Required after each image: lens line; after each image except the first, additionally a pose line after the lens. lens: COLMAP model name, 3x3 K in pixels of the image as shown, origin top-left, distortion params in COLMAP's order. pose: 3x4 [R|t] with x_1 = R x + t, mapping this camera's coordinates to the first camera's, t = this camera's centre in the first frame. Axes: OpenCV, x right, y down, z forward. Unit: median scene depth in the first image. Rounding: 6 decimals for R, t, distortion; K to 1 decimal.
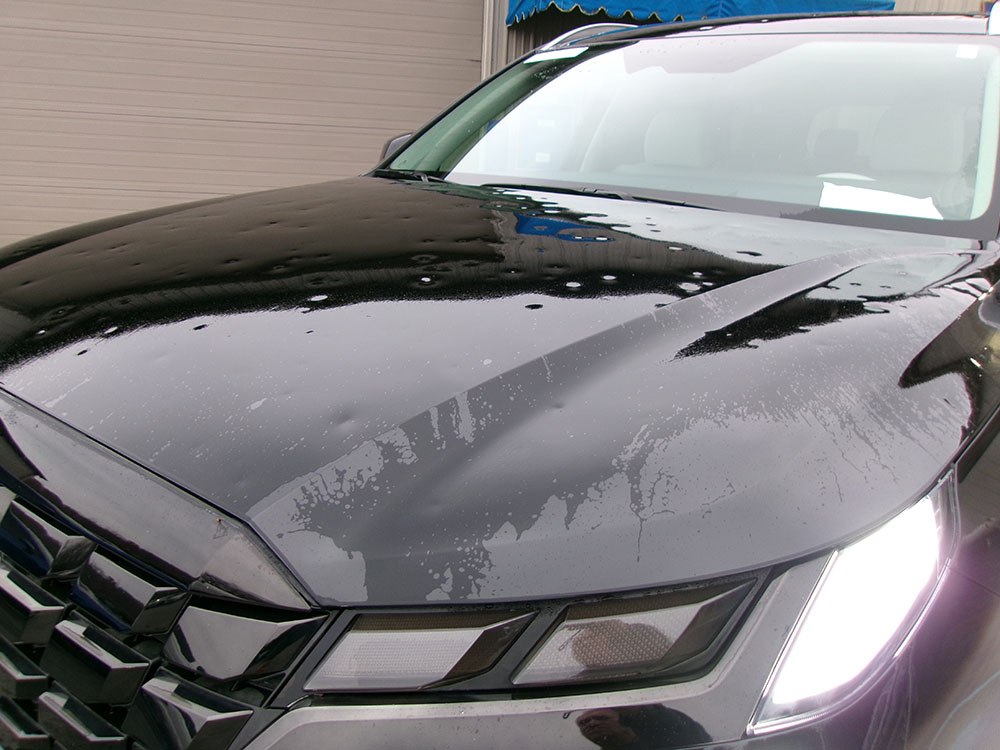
lens RADIAL K [[767.0, 0, 496.7], [0, 767.0, 379.6], [0, 0, 1]] dist [-0.022042, 0.042281]
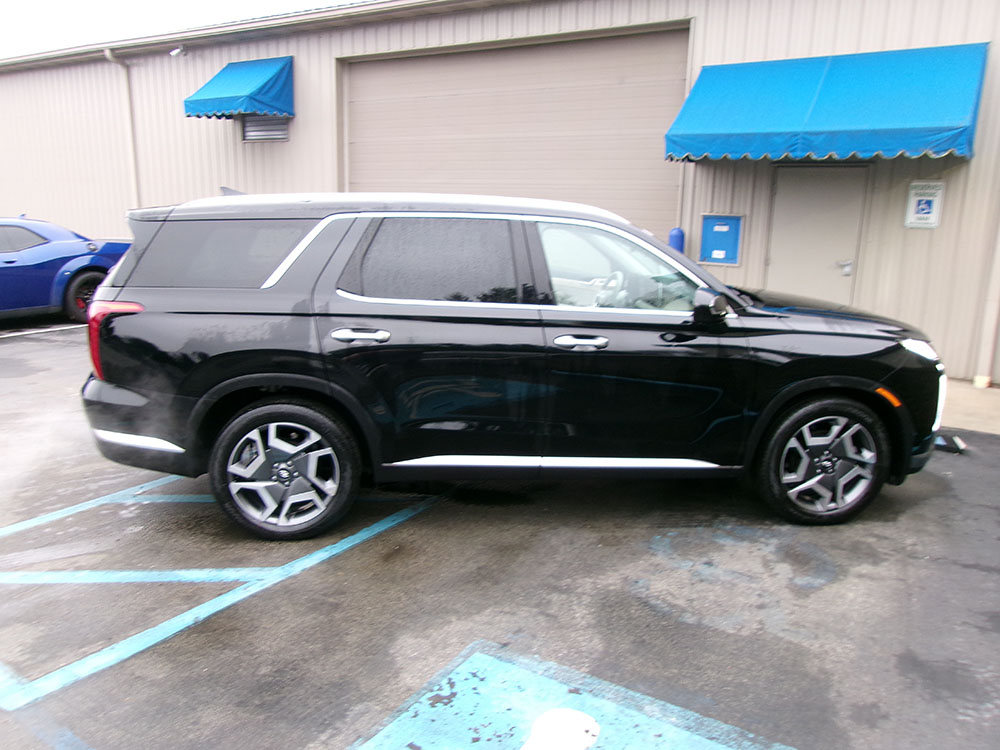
lens RADIAL K [[767.0, 0, 496.7], [0, 767.0, 379.6], [0, 0, 1]] dist [-0.022042, 0.042281]
pose [[0.747145, 0.114704, -0.654688, 1.758405], [-0.182068, 0.982641, -0.035617, 0.098061], [0.639238, 0.145809, 0.755059, -0.550820]]
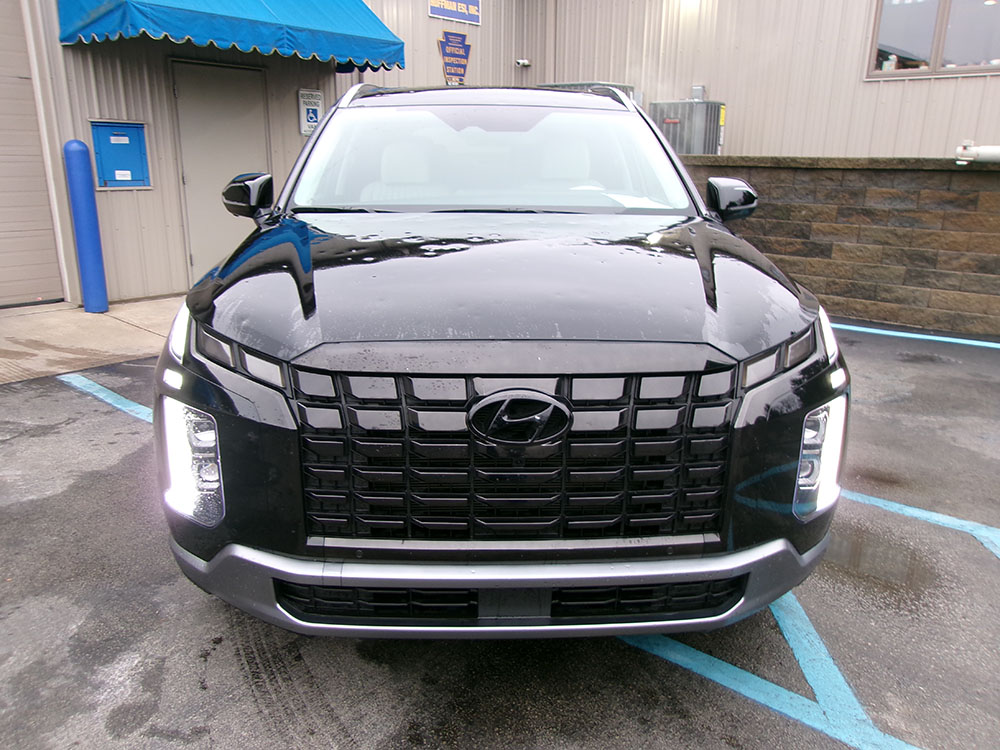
lens RADIAL K [[767.0, 0, 496.7], [0, 767.0, 379.6], [0, 0, 1]] dist [-0.022042, 0.042281]
pose [[0.758339, -0.226182, 0.611362, -0.644013], [0.221942, 0.971427, 0.084094, -0.021673], [-0.612914, 0.071915, 0.786870, -0.175534]]
